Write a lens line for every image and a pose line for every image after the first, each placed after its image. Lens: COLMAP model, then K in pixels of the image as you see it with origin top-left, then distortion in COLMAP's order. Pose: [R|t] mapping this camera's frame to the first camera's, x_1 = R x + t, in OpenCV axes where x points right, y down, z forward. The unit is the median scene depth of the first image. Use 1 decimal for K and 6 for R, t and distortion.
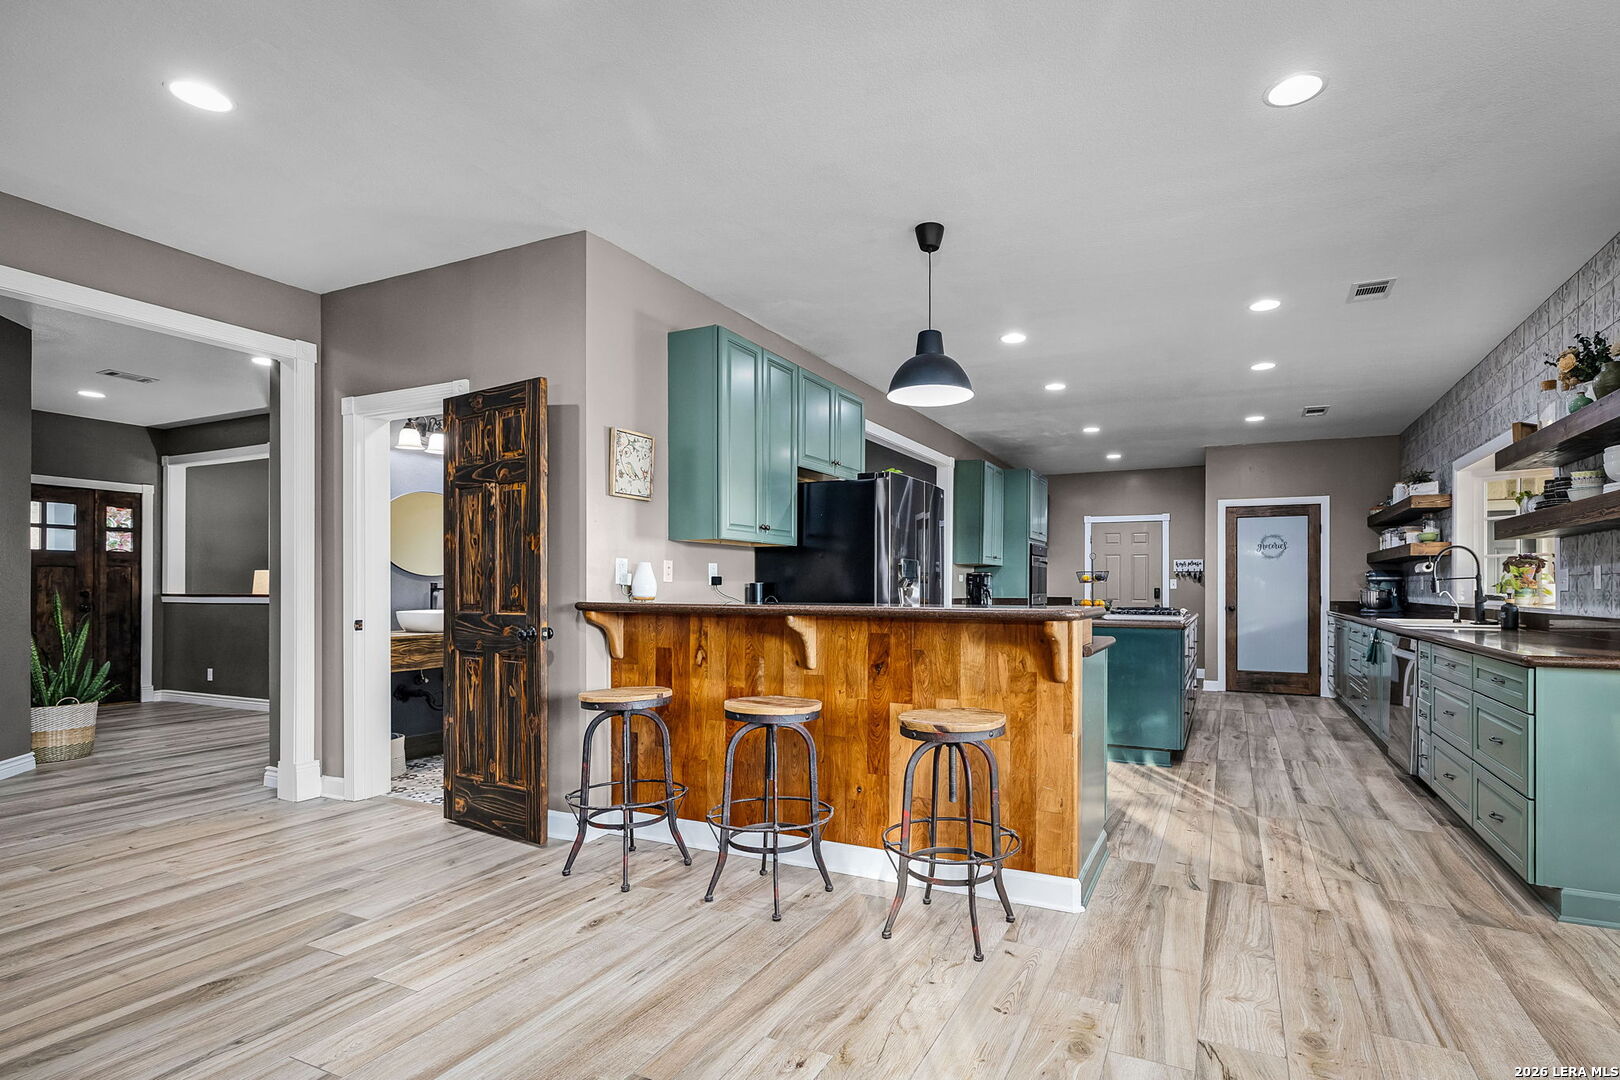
lens RADIAL K [[781.2, 0, 861.6], [0, 781.2, 592.7], [0, 0, 1]] dist [-0.001731, 0.000048]
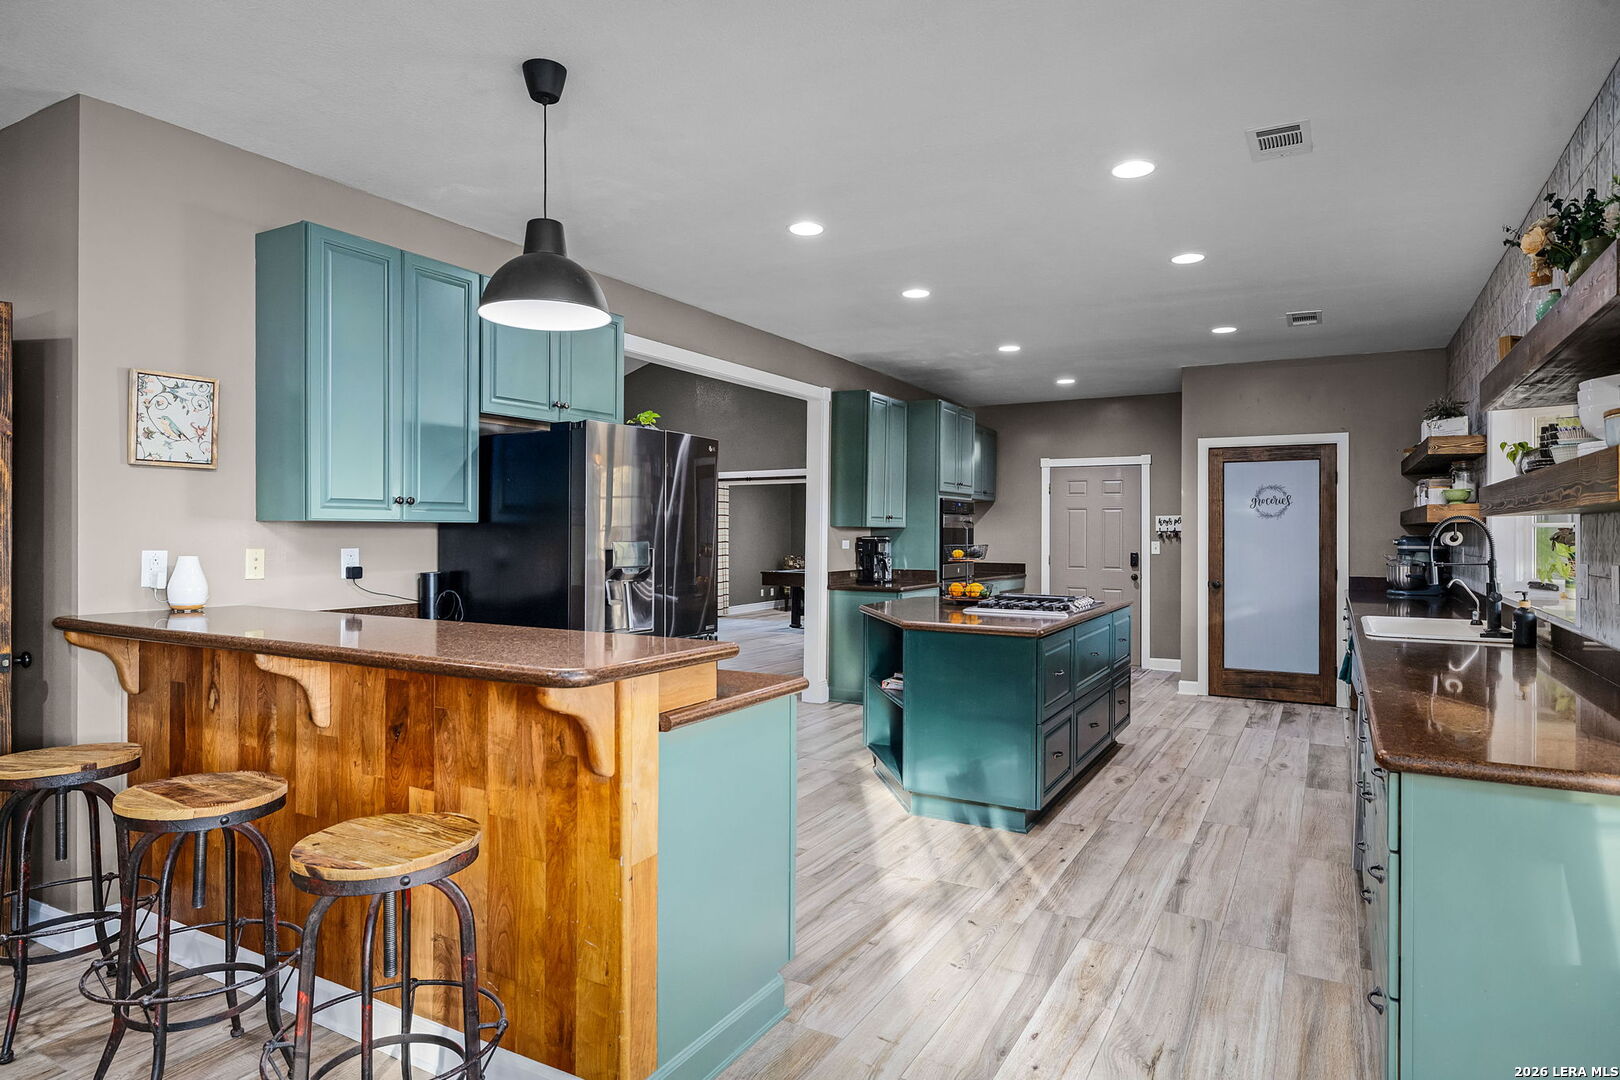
lens RADIAL K [[931.5, 0, 782.0], [0, 931.5, 538.6], [0, 0, 1]] dist [-0.000042, -0.001964]
pose [[0.996374, 0.000251, -0.085083, 0.333702], [-0.000402, 0.999998, -0.001763, -0.053329], [0.085083, 0.001791, 0.996372, 0.197099]]
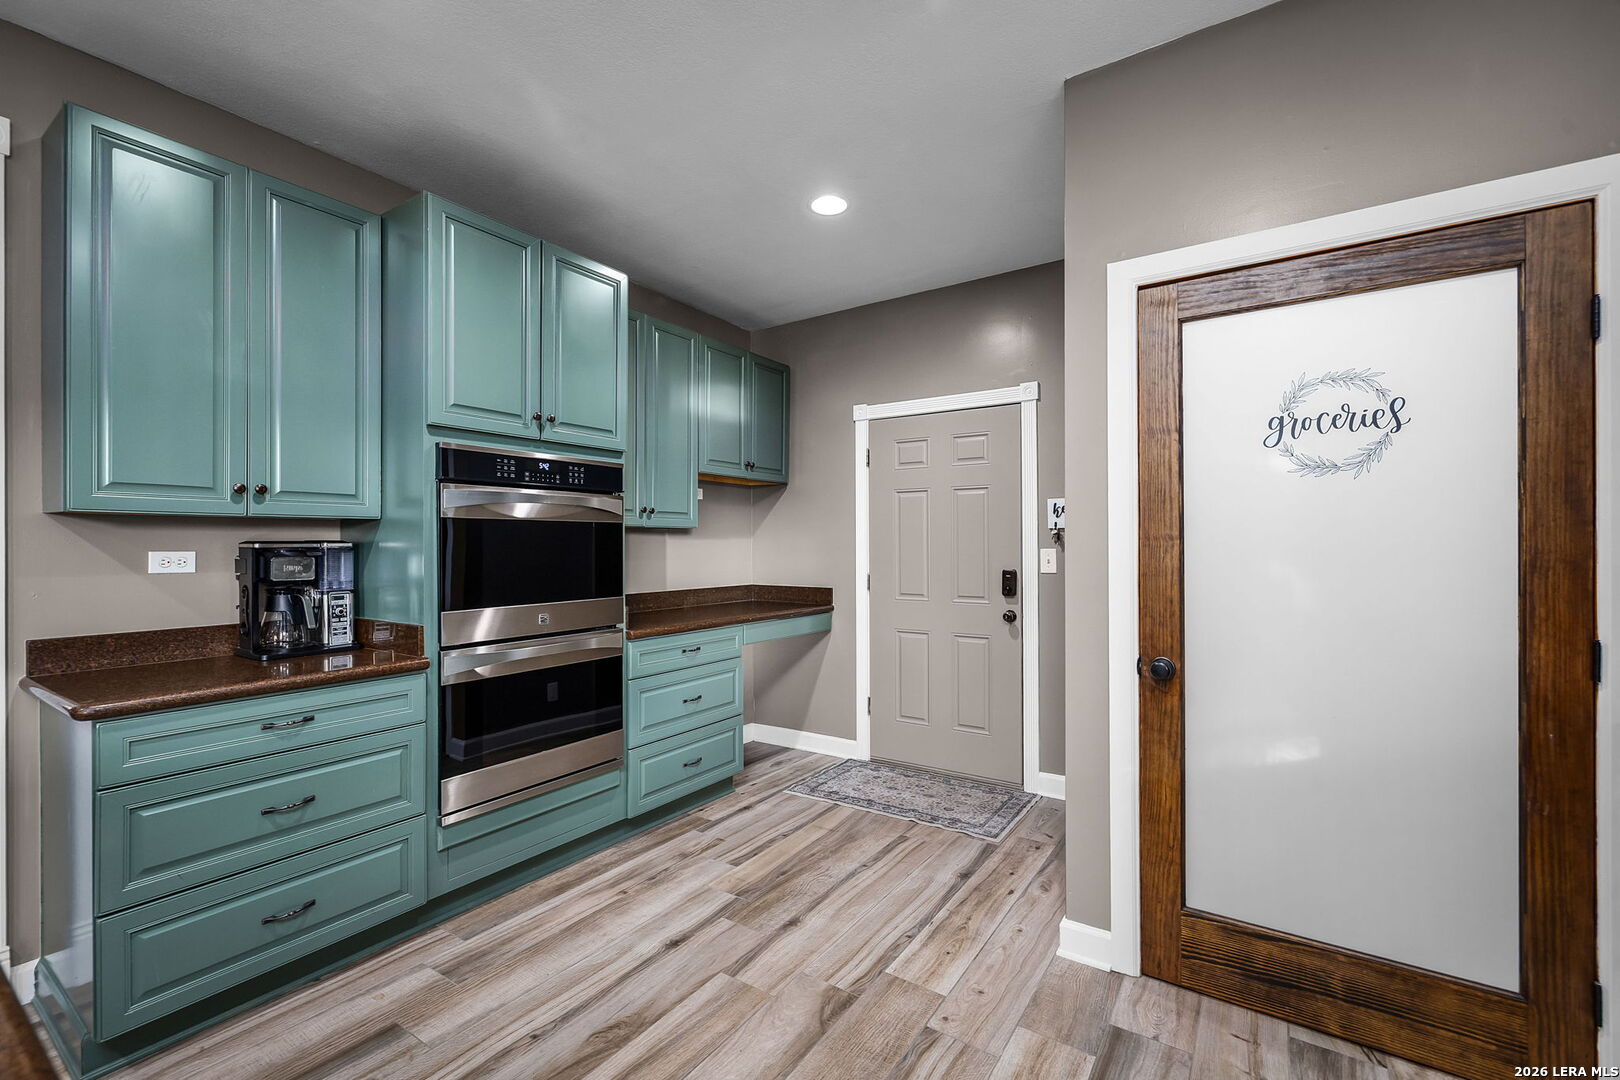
lens RADIAL K [[722.0, 0, 763.3], [0, 722.0, 547.8], [0, 0, 1]] dist [-0.004413, -0.000838]
pose [[0.984045, -0.007613, -0.177756, 0.937207], [0.007551, 0.999971, -0.001024, -0.052959], [0.177759, -0.000334, 0.984074, 1.793881]]
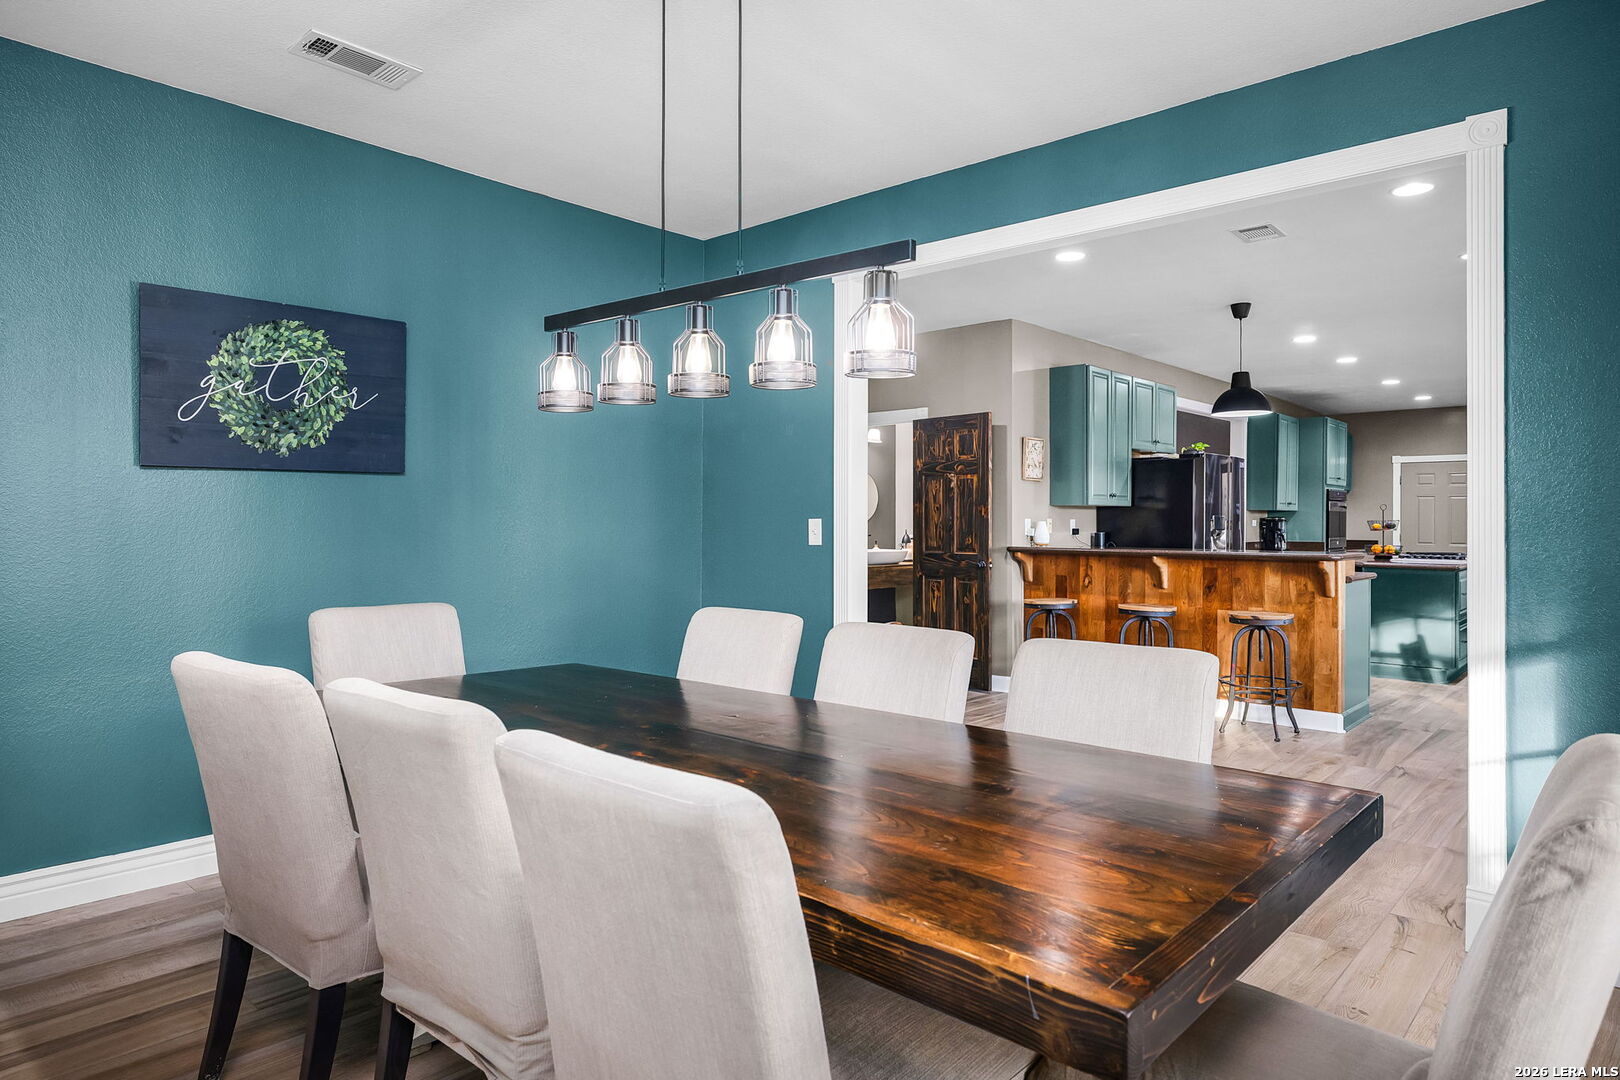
lens RADIAL K [[931.5, 0, 821.3], [0, 931.5, 524.9], [0, 0, 1]] dist [-0.000042, -0.001964]
pose [[0.955856, 0.001586, -0.293830, -0.150477], [-0.002707, 0.999991, -0.003410, -0.023844], [0.293822, 0.004054, 0.955852, -0.914393]]
